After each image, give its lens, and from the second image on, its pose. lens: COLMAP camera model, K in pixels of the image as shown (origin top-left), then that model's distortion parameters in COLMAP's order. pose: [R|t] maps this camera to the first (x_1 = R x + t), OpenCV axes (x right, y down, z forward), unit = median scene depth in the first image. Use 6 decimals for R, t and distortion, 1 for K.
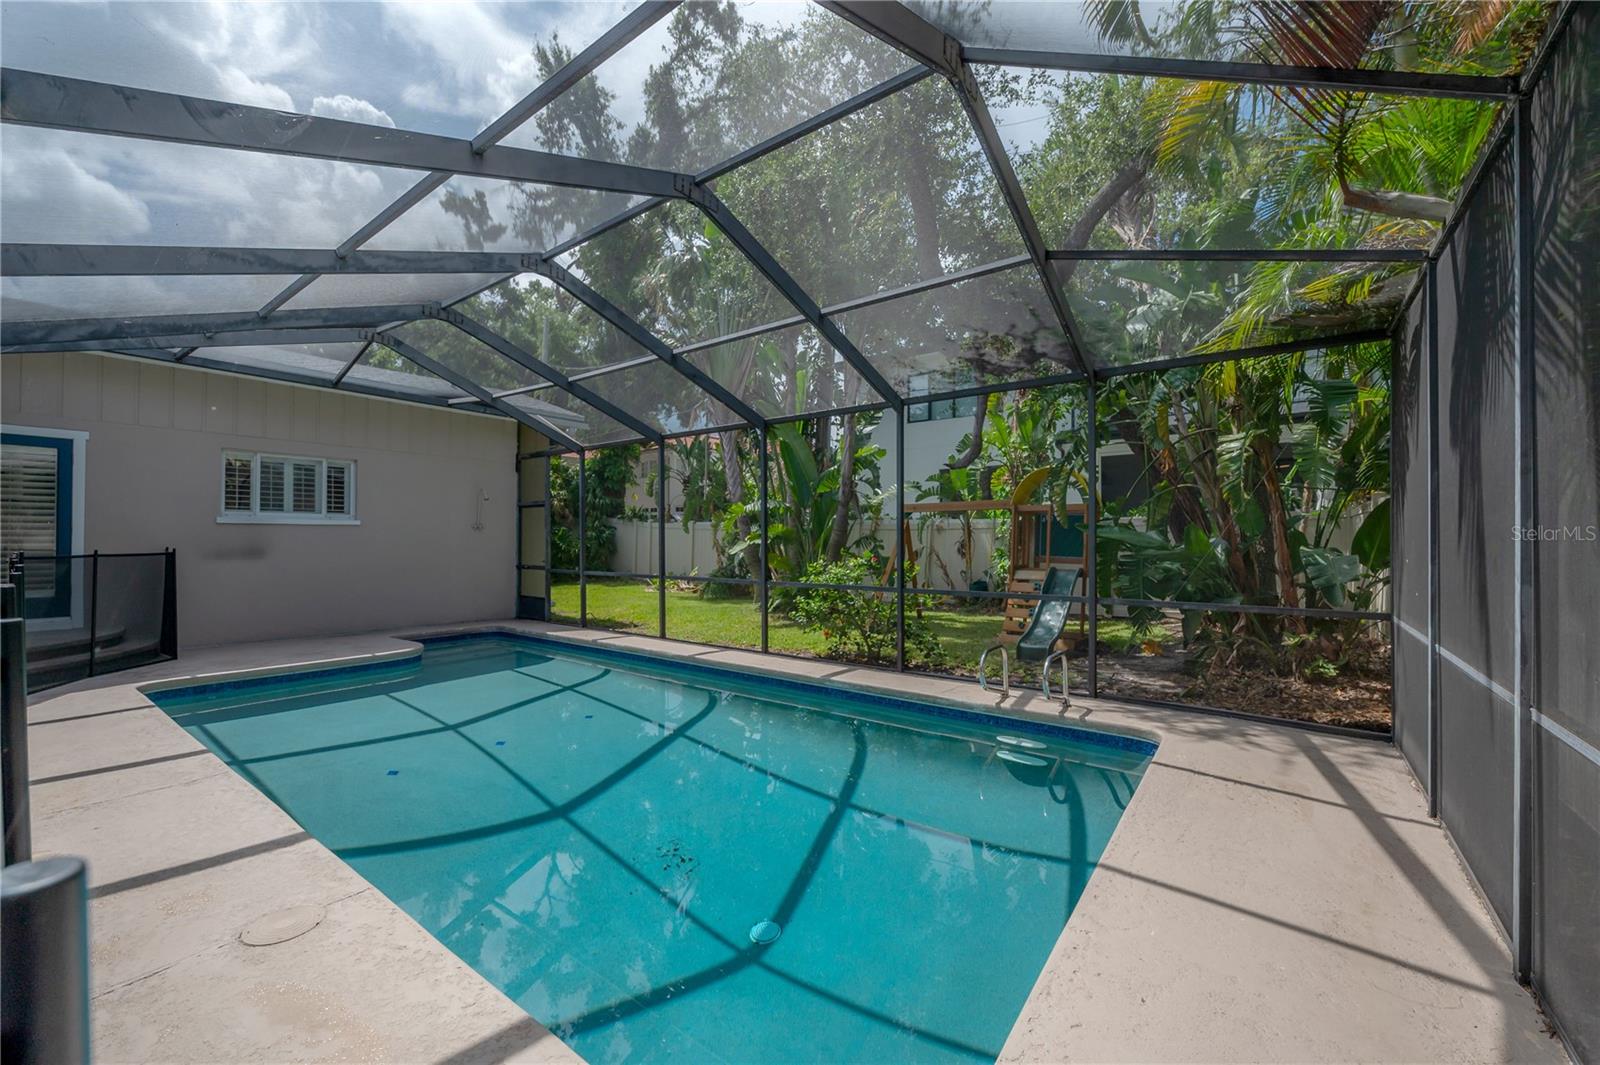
lens RADIAL K [[642.5, 0, 801.2], [0, 642.5, 534.4], [0, 0, 1]] dist [-0.009693, 0.000920]
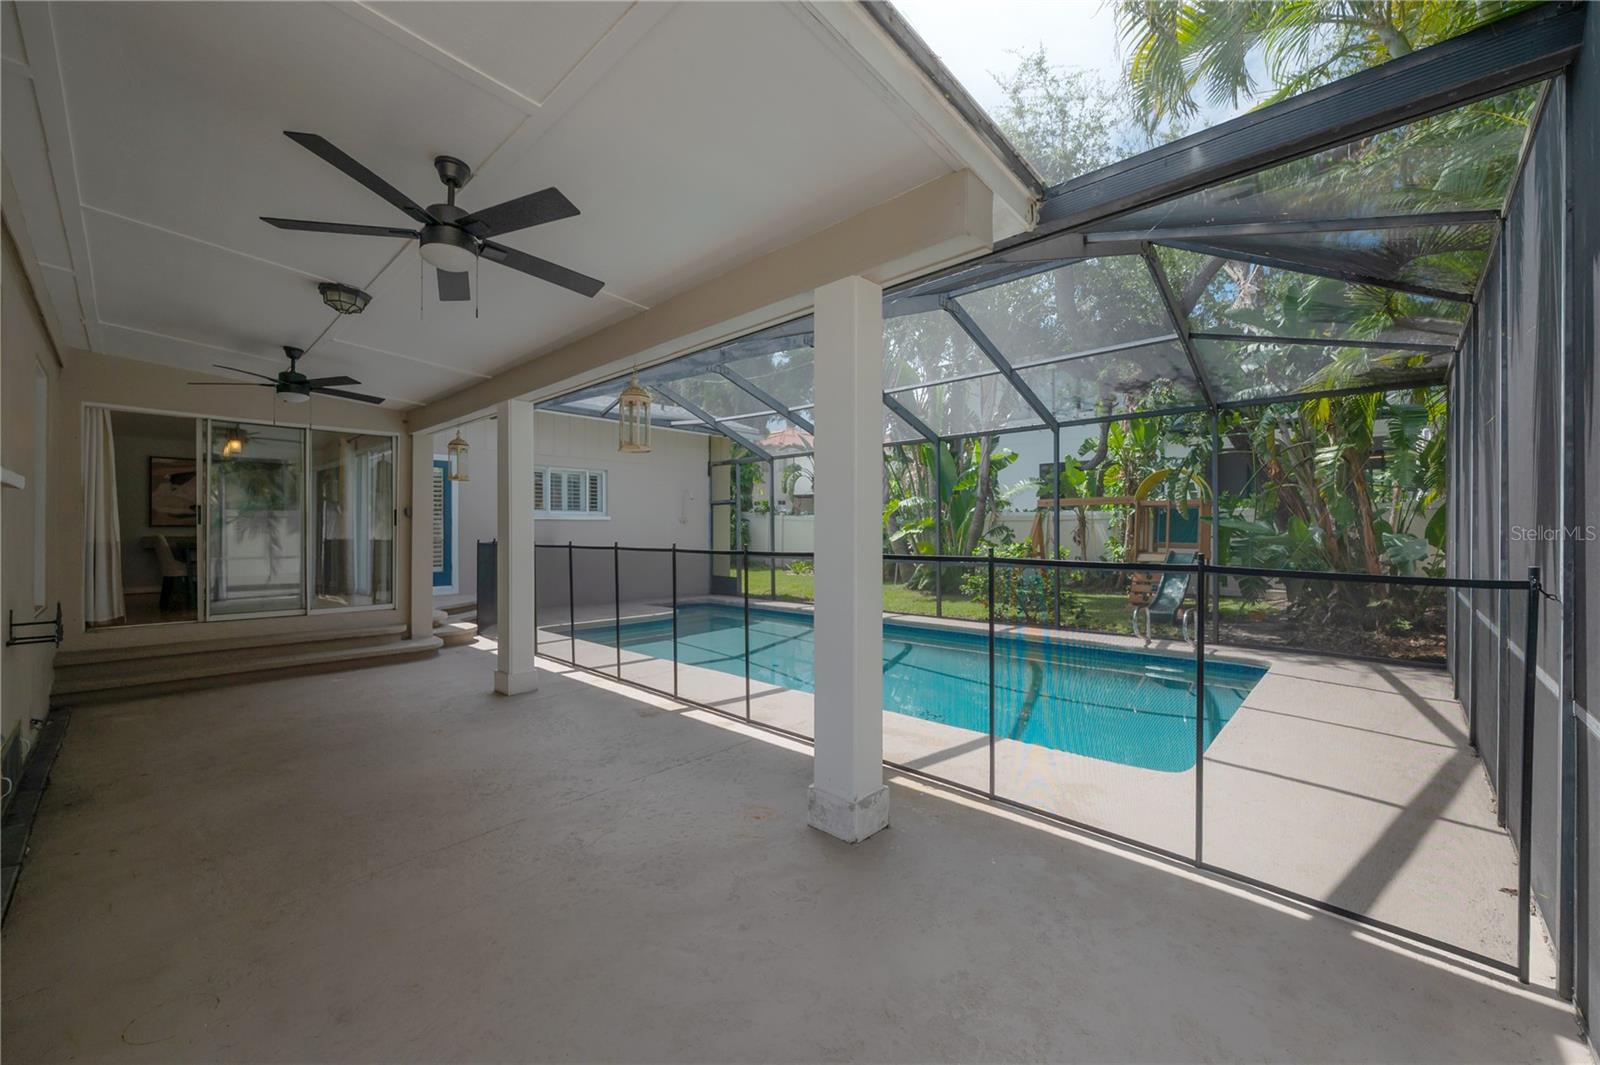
lens RADIAL K [[642.5, 0, 799.9], [0, 642.5, 531.4], [0, 0, 1]] dist [-0.009693, 0.000920]
pose [[0.994214, -0.004333, -0.107334, -0.245507], [0.005322, 0.999946, 0.008930, -0.001695], [0.107290, -0.009450, 0.994183, -0.392922]]
